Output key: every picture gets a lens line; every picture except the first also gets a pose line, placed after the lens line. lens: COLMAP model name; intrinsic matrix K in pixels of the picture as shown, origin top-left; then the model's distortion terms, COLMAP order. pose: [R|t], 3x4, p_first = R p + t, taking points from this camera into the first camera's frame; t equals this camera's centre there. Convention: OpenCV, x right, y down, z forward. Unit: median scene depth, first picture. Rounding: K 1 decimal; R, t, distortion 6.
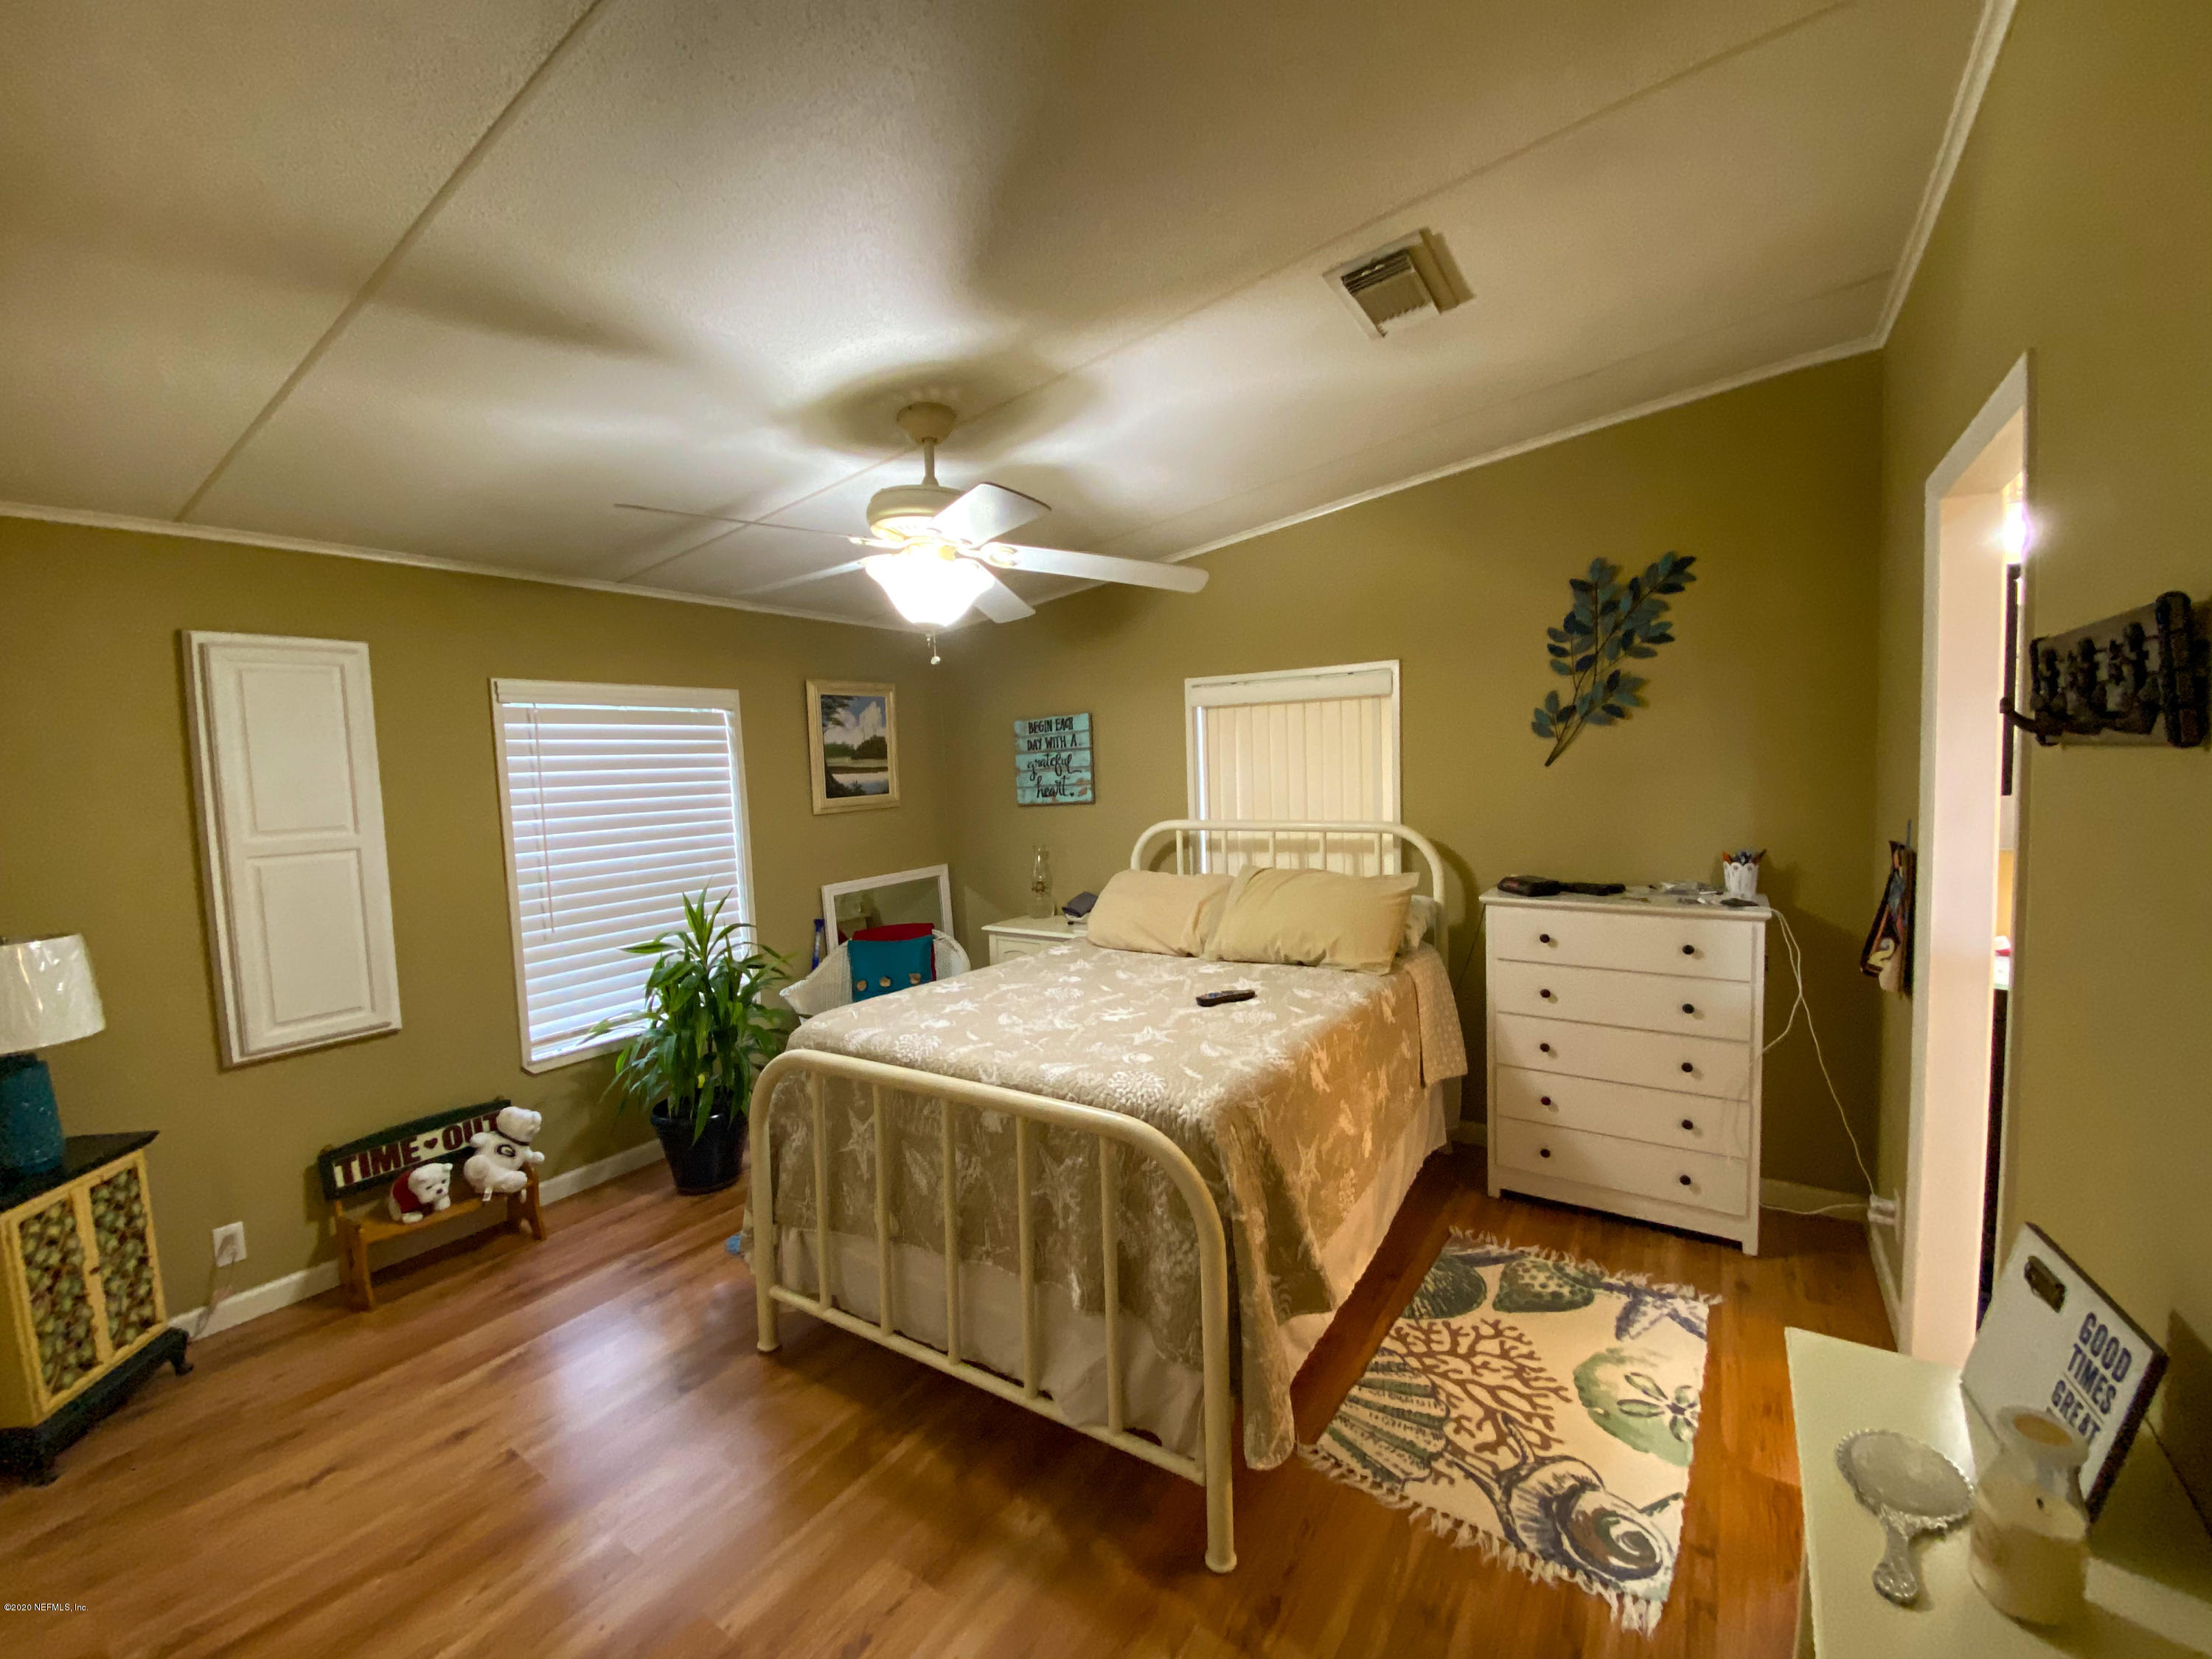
lens RADIAL K [[901.7, 0, 1106.5], [0, 901.7, 818.2], [0, 0, 1]] dist [0.032802, -0.024173]
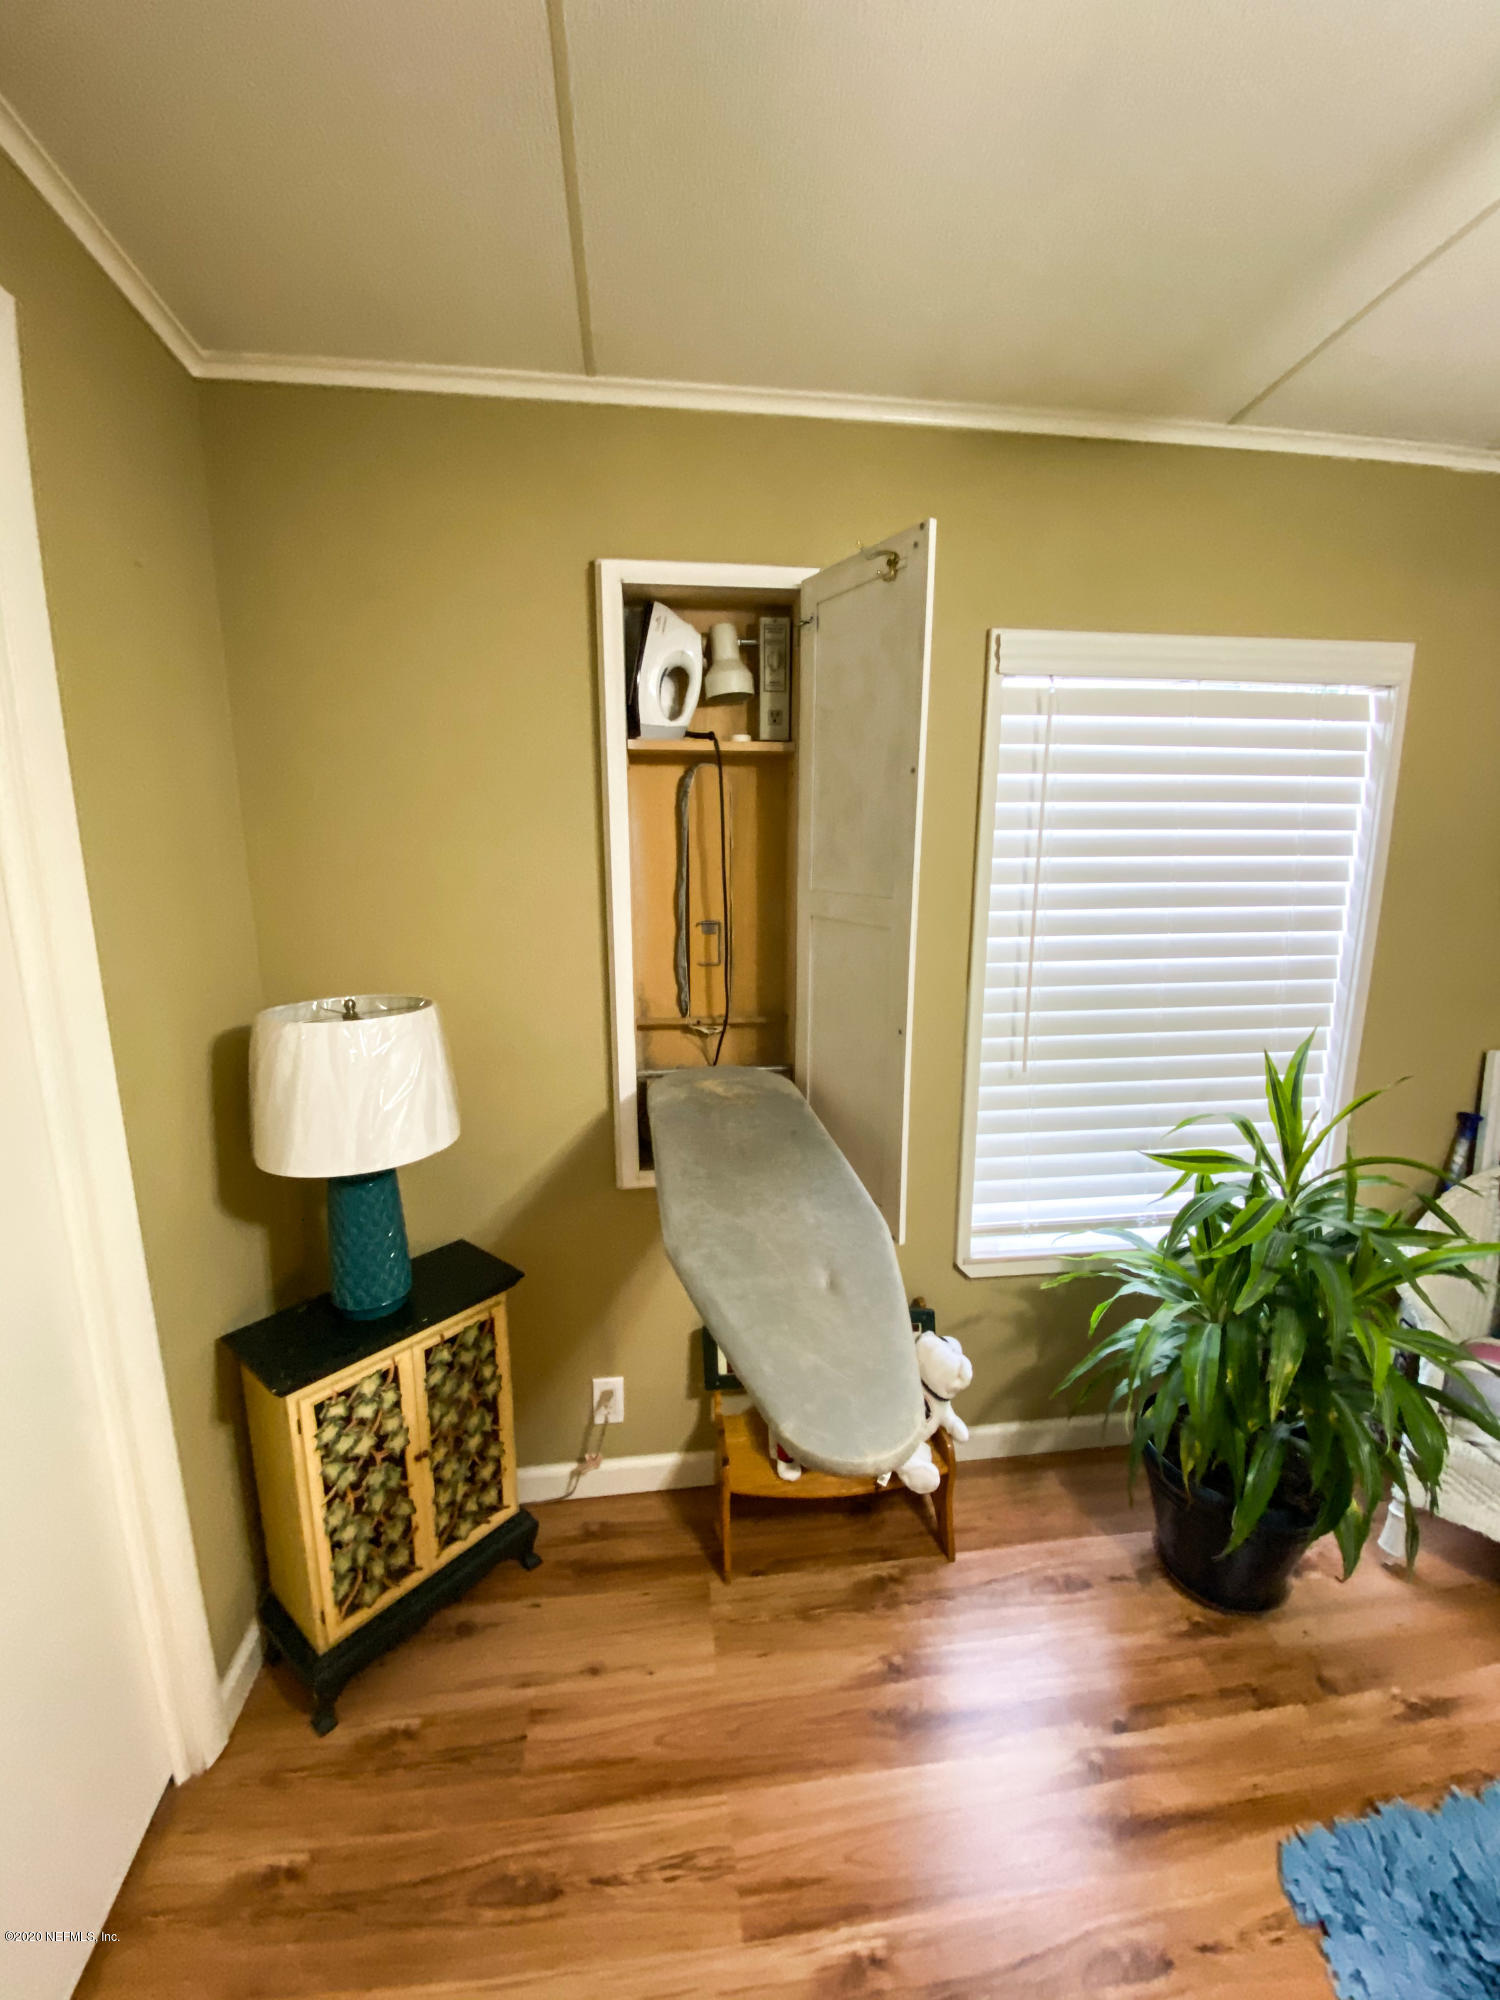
lens RADIAL K [[807.0, 0, 756.9], [0, 807.0, 981.2], [0, 0, 1]] dist [0.018326, -0.018502]
pose [[0.662277, 0.181456, -0.726955, -0.505441], [-0.077898, 0.981649, 0.174063, -0.018762], [0.745199, -0.058650, 0.664258, 0.749862]]
